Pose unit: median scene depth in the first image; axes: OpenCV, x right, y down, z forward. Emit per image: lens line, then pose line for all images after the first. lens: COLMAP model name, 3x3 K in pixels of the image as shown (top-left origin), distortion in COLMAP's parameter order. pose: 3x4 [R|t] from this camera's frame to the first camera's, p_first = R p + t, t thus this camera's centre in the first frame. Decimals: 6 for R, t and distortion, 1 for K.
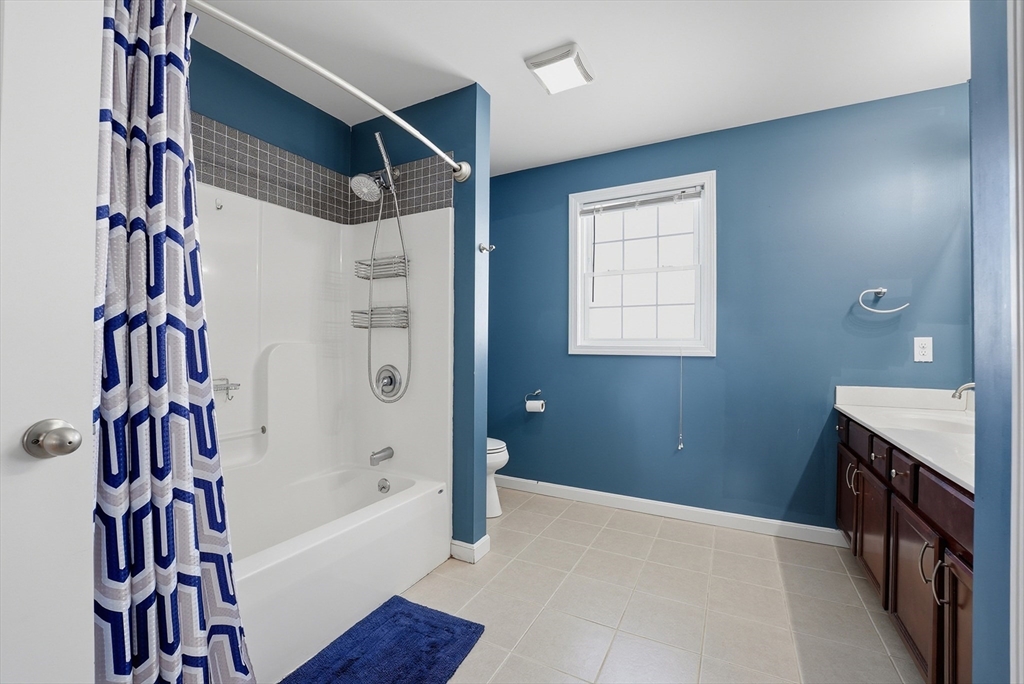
lens RADIAL K [[422.4, 0, 512.7], [0, 422.4, 343.9], [0, 0, 1]] dist [-0.023364, 0.000668]
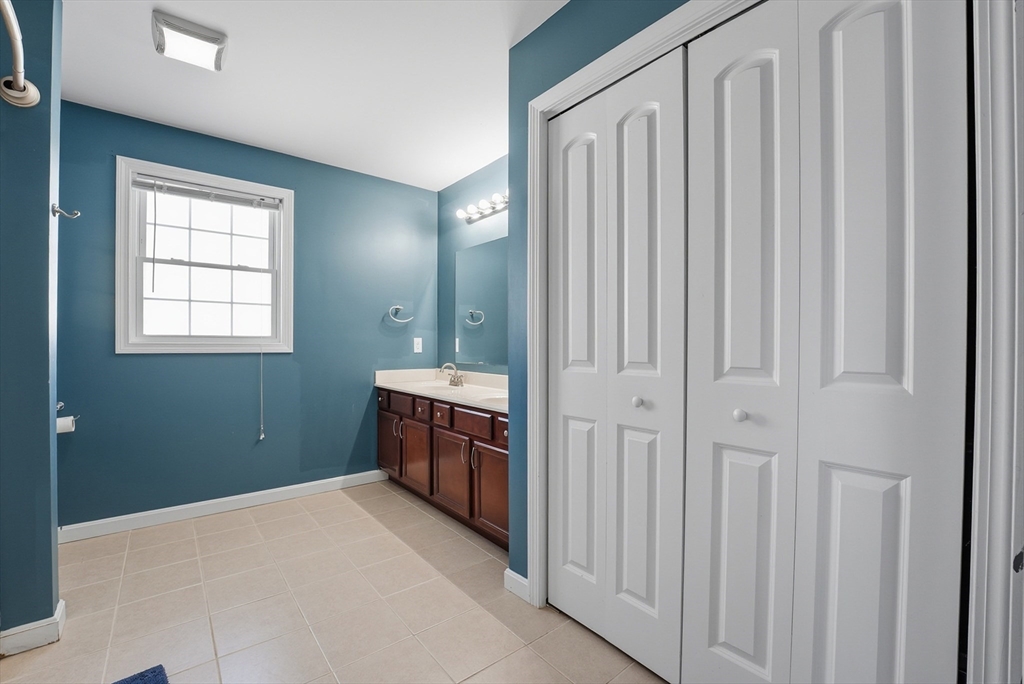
lens RADIAL K [[422.4, 0, 506.7], [0, 422.4, 342.9], [0, 0, 1]] dist [-0.023364, 0.000668]
pose [[0.403586, -0.000606, 0.914942, -0.365101], [-0.004004, 0.999989, 0.002429, -0.001243], [-0.914933, -0.004644, 0.403579, -0.003708]]
